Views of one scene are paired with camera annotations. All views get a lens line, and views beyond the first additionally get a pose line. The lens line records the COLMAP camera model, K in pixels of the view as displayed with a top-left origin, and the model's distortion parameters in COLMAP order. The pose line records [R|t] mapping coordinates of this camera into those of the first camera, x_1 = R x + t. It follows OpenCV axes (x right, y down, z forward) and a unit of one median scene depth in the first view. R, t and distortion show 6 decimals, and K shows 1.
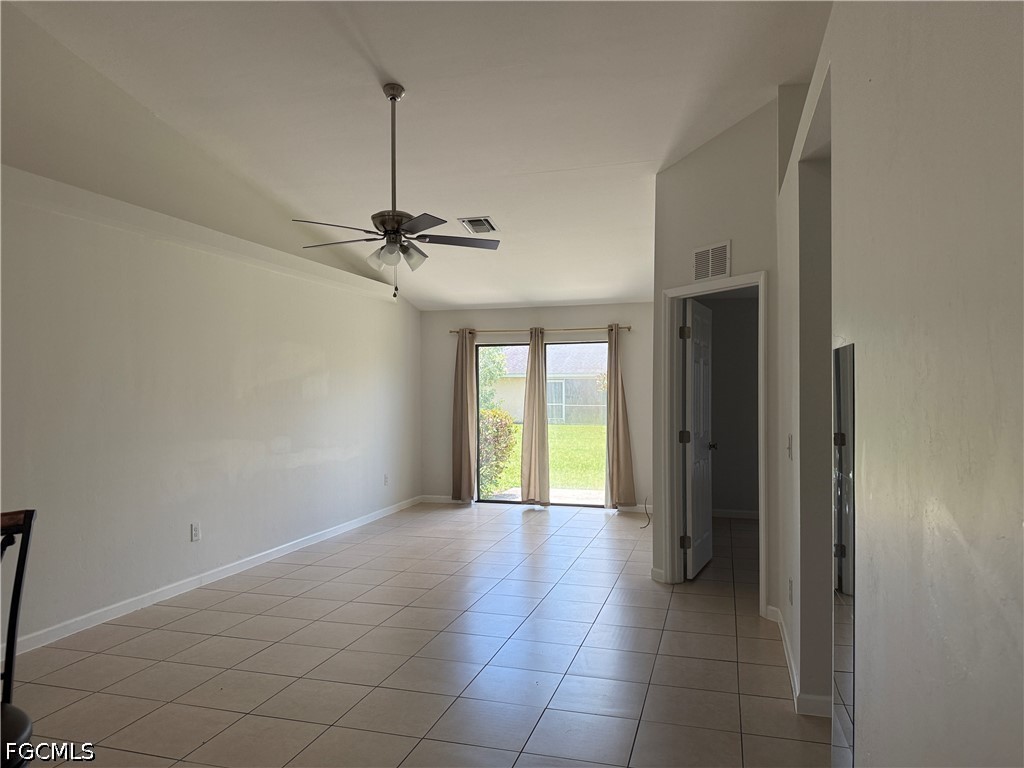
lens RADIAL K [[724.5, 0, 512.0], [0, 724.5, 384.0], [0, 0, 1]] dist [-0.024744, -0.001269]
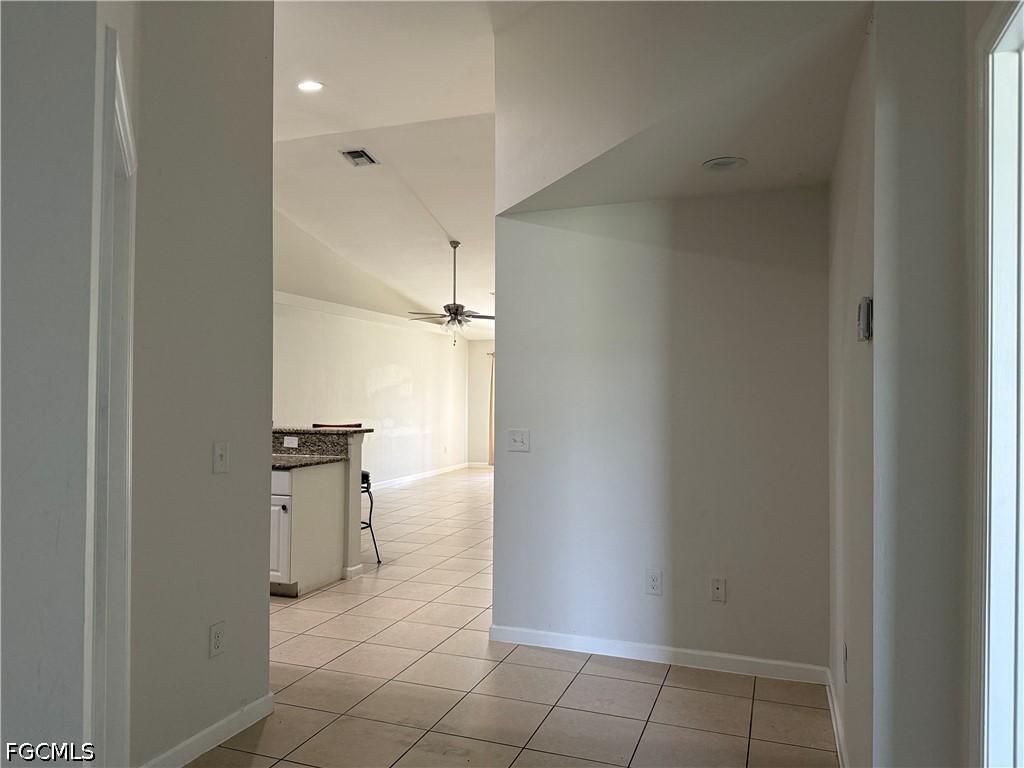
lens RADIAL K [[724.5, 0, 512.0], [0, 724.5, 384.0], [0, 0, 1]] dist [-0.024744, -0.001269]
pose [[0.997718, 0.011514, -0.066530, 0.126740], [-0.011966, 0.999908, -0.006405, -0.005715], [0.066450, 0.007187, 0.997764, -0.955293]]
